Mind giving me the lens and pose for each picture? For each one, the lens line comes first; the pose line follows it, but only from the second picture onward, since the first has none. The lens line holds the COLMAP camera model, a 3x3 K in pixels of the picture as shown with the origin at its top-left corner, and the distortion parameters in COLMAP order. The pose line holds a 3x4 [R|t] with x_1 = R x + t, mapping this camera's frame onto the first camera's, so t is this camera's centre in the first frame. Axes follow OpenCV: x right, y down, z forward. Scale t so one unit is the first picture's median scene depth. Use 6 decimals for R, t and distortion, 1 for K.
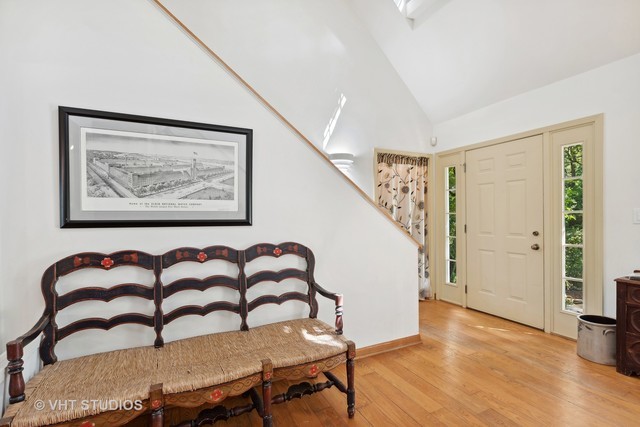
lens RADIAL K [[316.6, 0, 320.8], [0, 316.6, 215.8], [0, 0, 1]] dist [-0.003525, 0.000010]
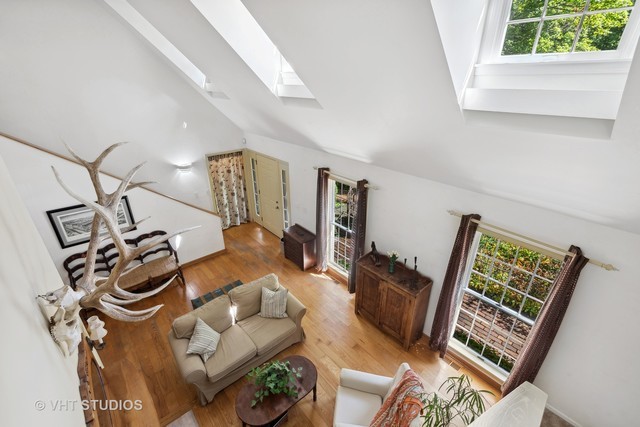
lens RADIAL K [[292.0, 0, 317.5], [0, 292.0, 214.0], [0, 0, 1]] dist [-0.000481, 0.000285]
pose [[0.973114, -0.094938, 0.209845, 0.745275], [-0.001925, 0.907711, 0.419593, -1.104506], [-0.230314, -0.408716, 0.883123, -1.428547]]
